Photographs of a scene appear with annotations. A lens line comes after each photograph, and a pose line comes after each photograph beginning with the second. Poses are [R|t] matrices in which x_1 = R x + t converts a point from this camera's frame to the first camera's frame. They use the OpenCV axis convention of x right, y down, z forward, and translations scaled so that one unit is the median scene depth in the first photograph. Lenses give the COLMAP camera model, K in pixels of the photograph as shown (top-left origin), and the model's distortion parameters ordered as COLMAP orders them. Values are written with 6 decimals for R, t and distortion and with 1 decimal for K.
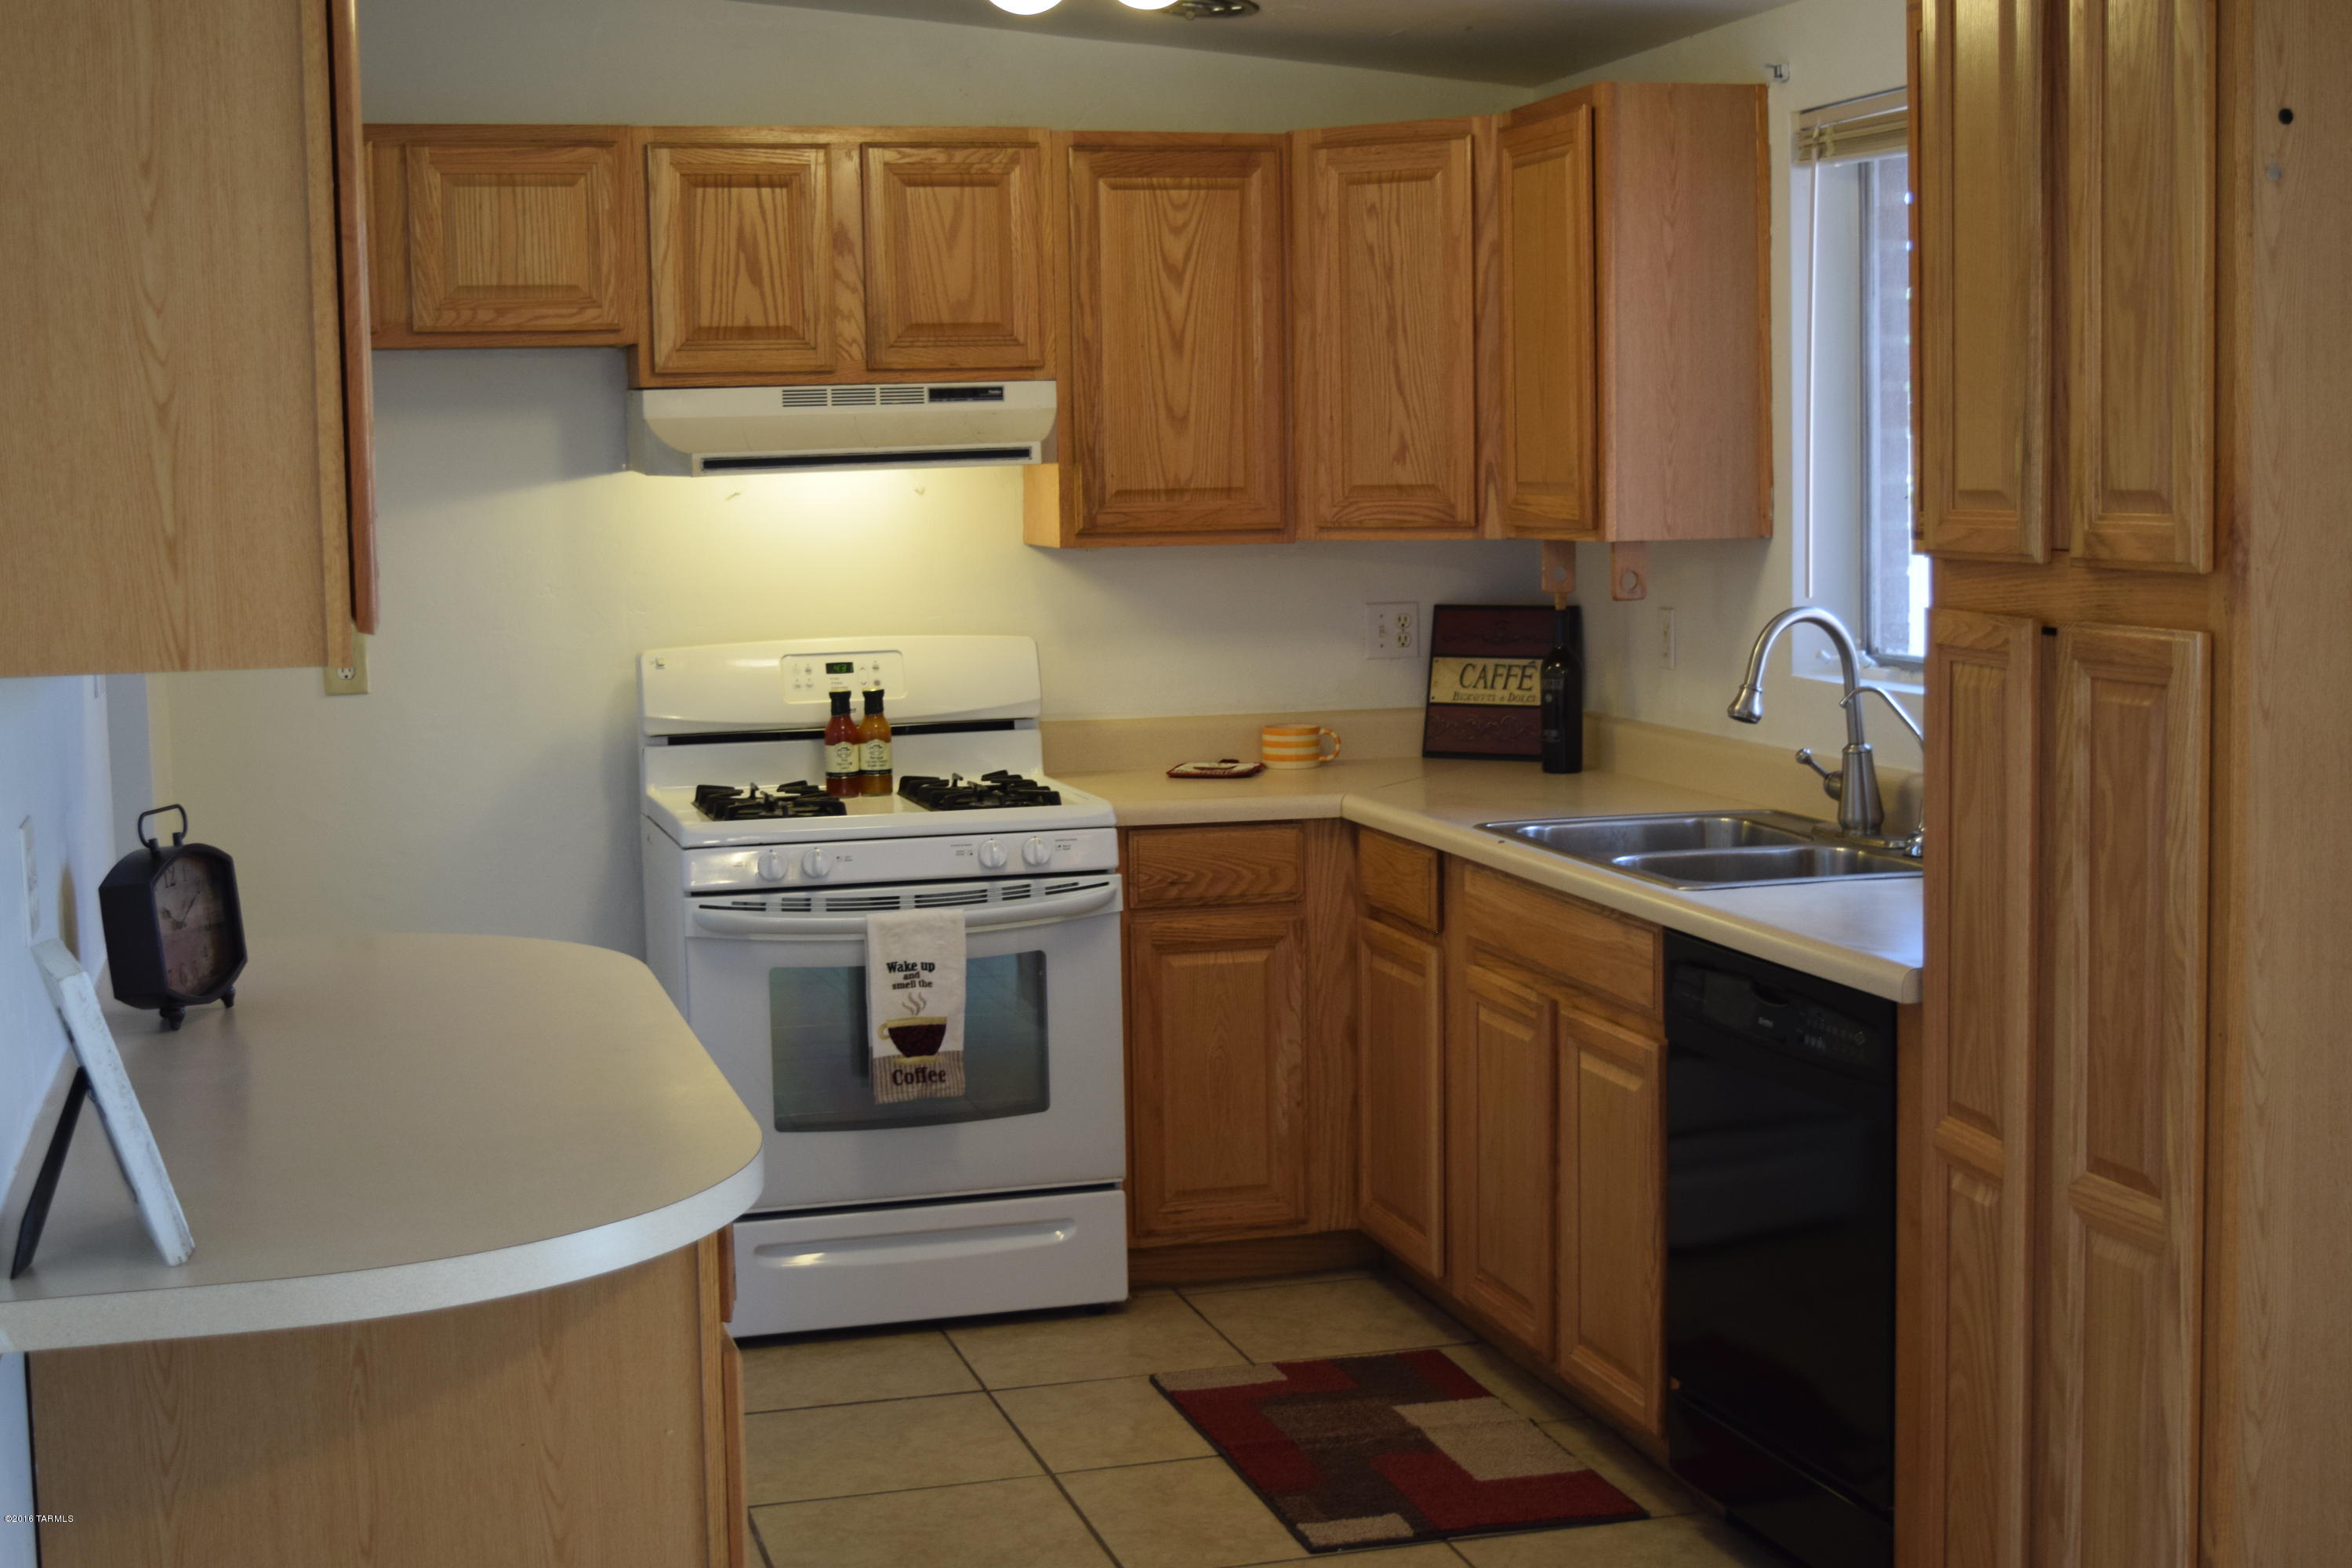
lens RADIAL K [[3088.1, 0, 1183.9], [0, 3088.1, 826.1], [0, 0, 1]] dist [-0.044554, 0.020042]
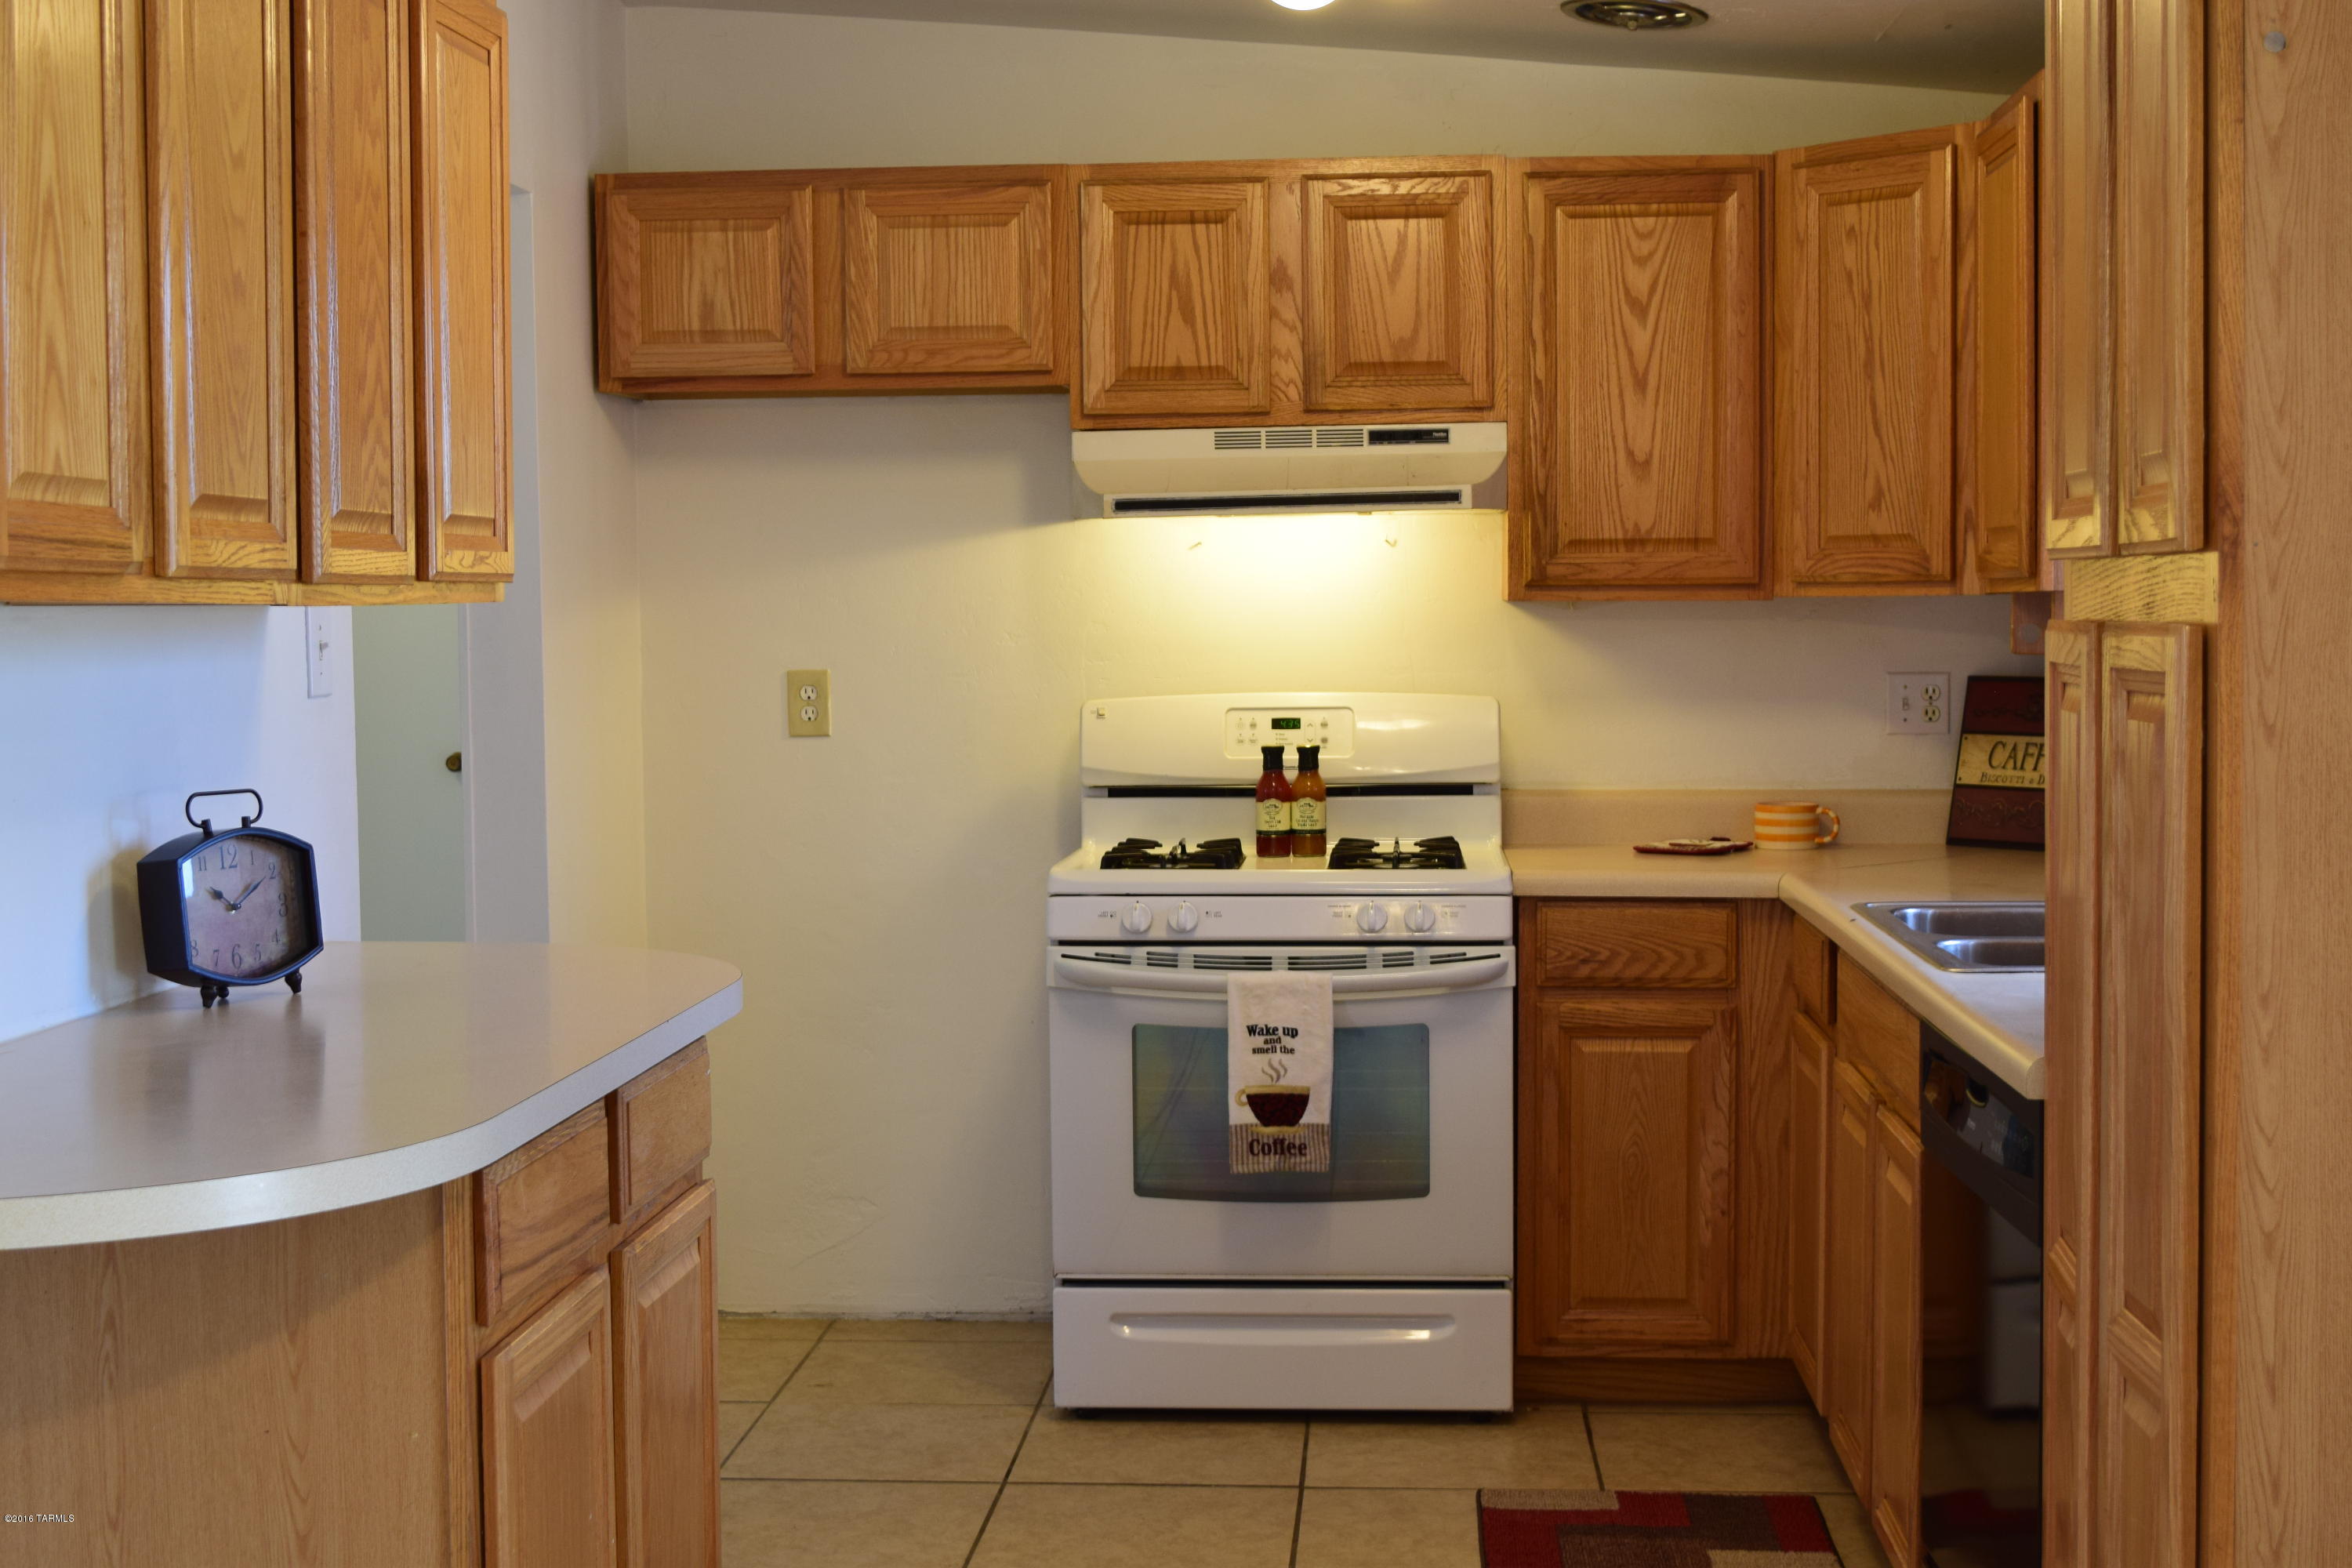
lens RADIAL K [[3088.1, 0, 1183.9], [0, 3088.1, 826.1], [0, 0, 1]] dist [-0.044554, 0.020042]
pose [[0.941180, 0.035058, -0.336083, 0.190083], [-0.049167, 0.998227, -0.033559, 0.014952], [0.334311, 0.048109, 0.941234, 0.090943]]
